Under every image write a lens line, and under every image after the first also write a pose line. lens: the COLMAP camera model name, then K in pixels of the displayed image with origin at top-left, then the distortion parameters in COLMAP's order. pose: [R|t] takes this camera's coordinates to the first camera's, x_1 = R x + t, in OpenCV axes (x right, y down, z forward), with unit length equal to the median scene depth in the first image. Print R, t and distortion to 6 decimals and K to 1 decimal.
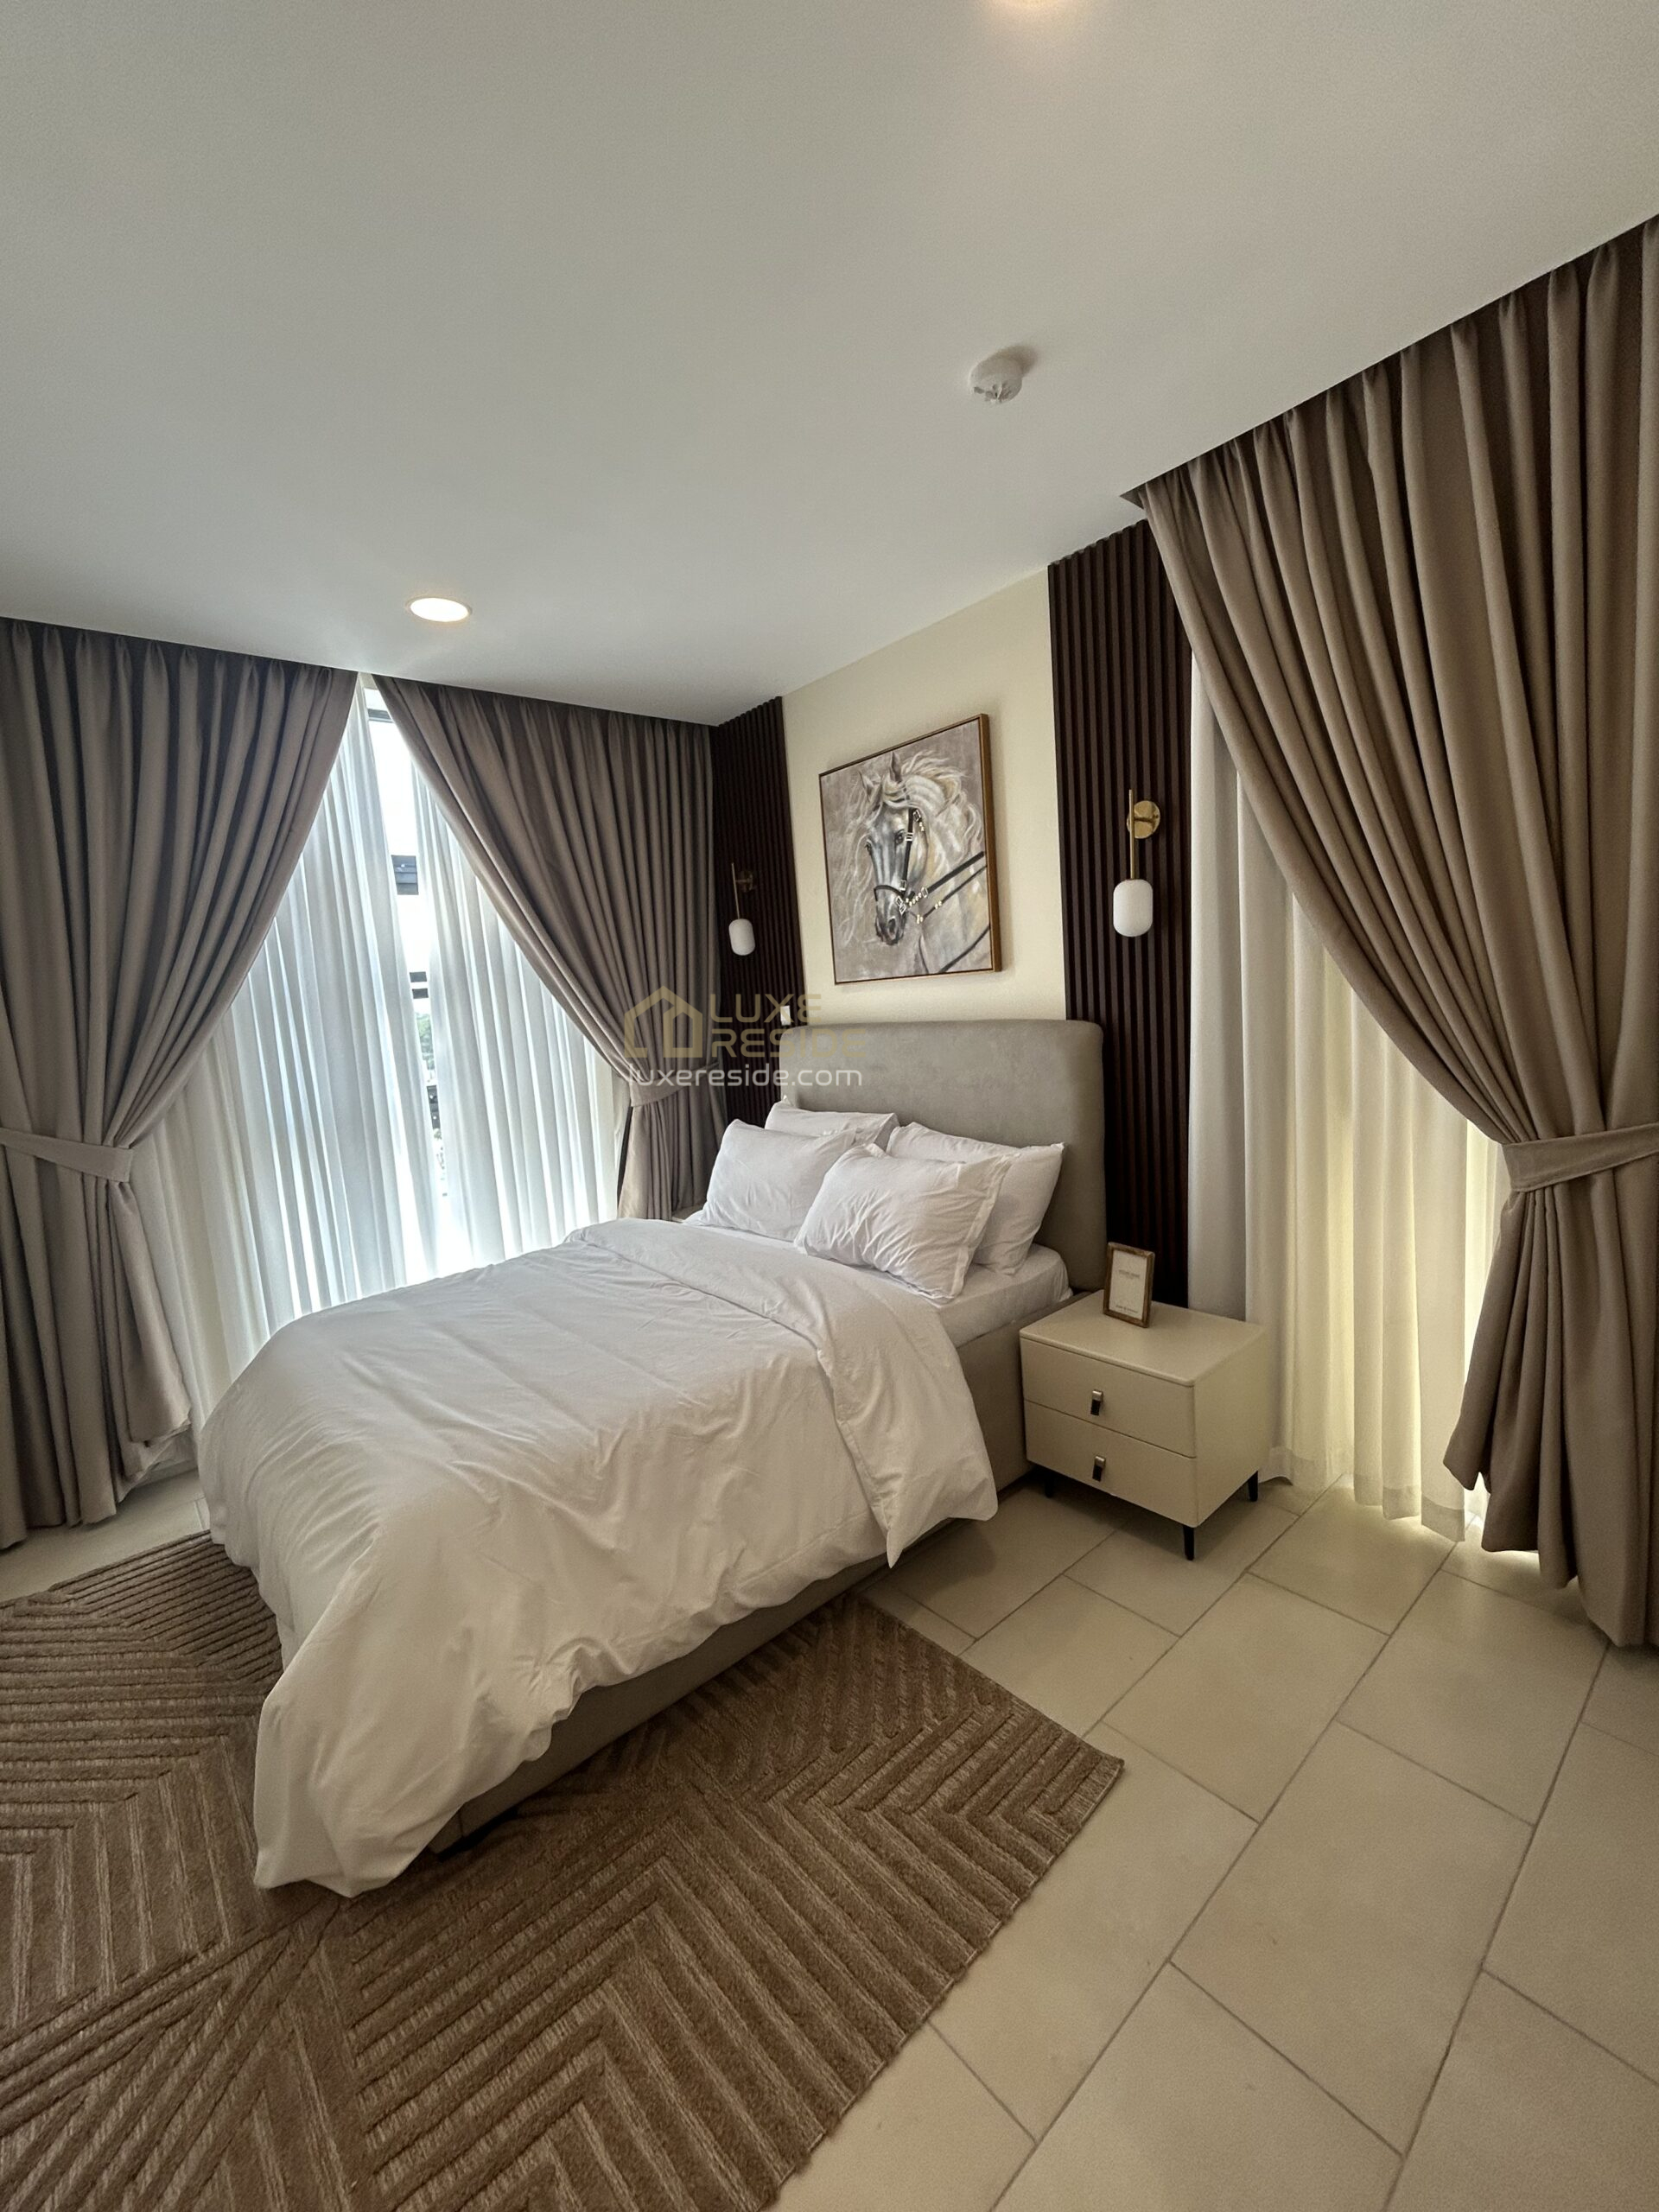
lens RADIAL K [[892.8, 0, 828.5], [0, 892.8, 1100.3], [0, 0, 1]] dist [0.000355, -0.000337]
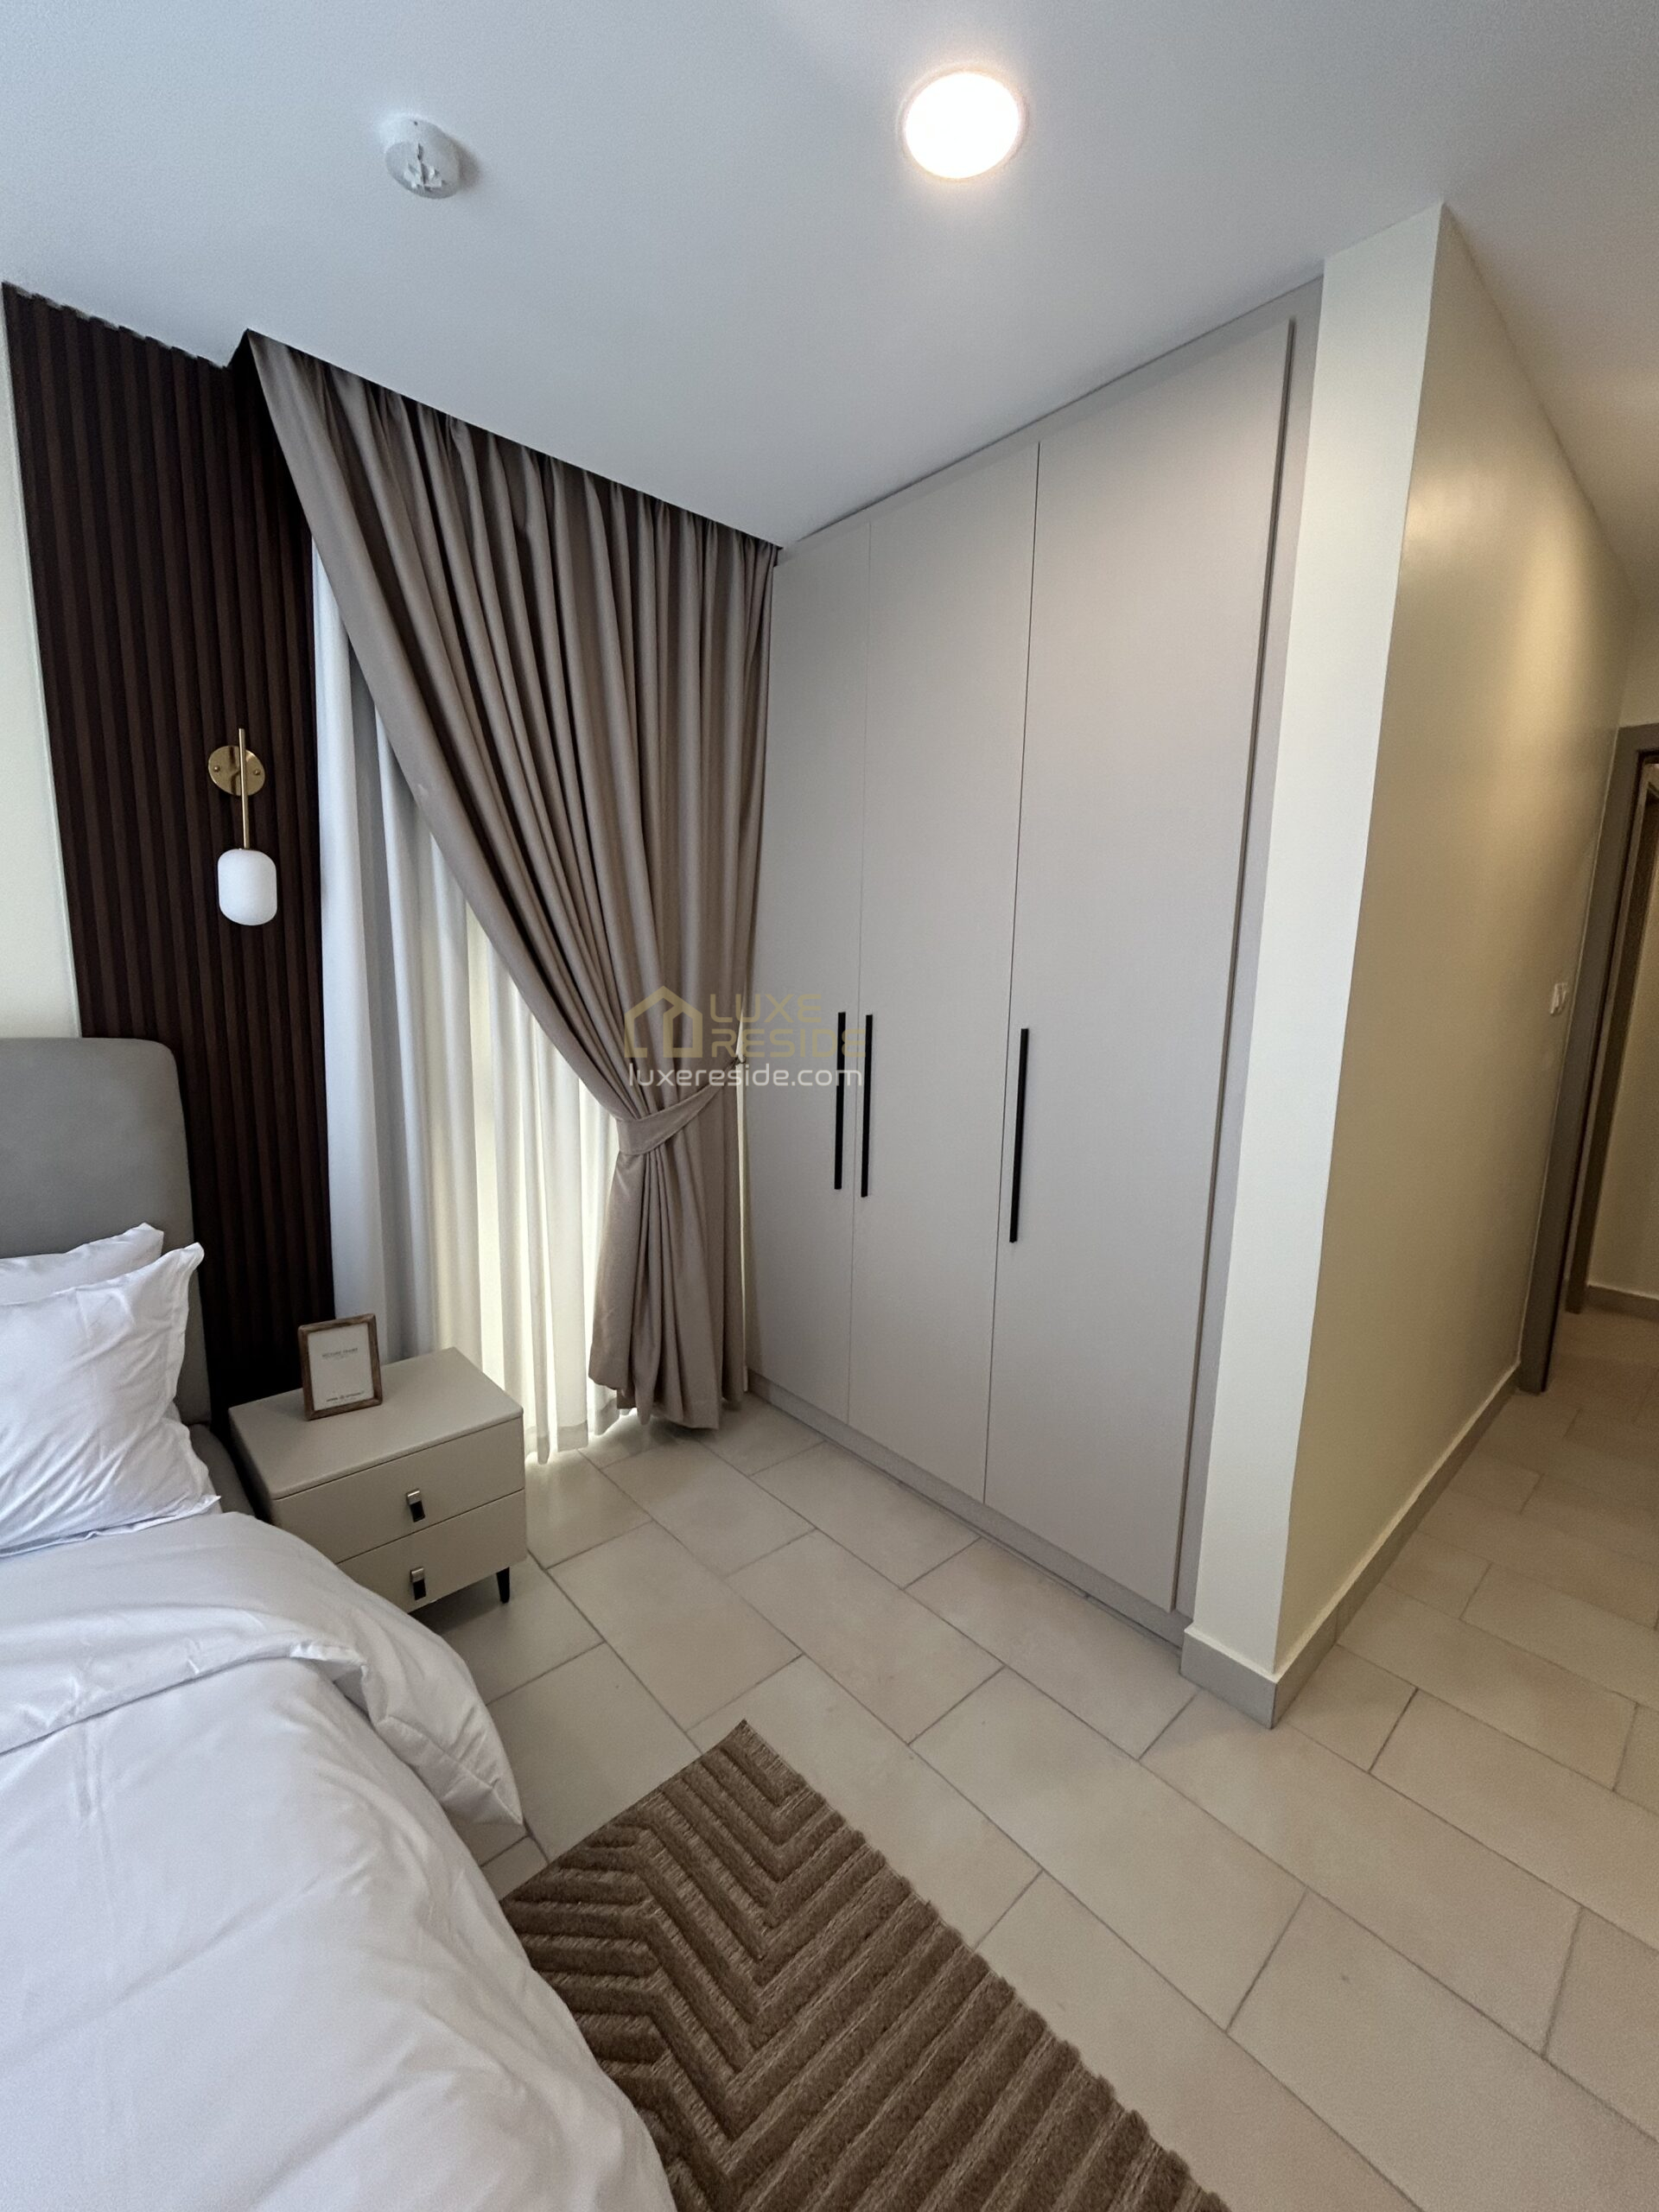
lens RADIAL K [[892.8, 0, 827.7], [0, 892.8, 1099.1], [0, 0, 1]] dist [0.000355, -0.000337]
pose [[-0.030130, -0.089006, 0.995575, -0.680486], [0.098190, 0.990946, 0.091564, -0.091376], [-0.994712, 0.100514, -0.021118, 0.848389]]
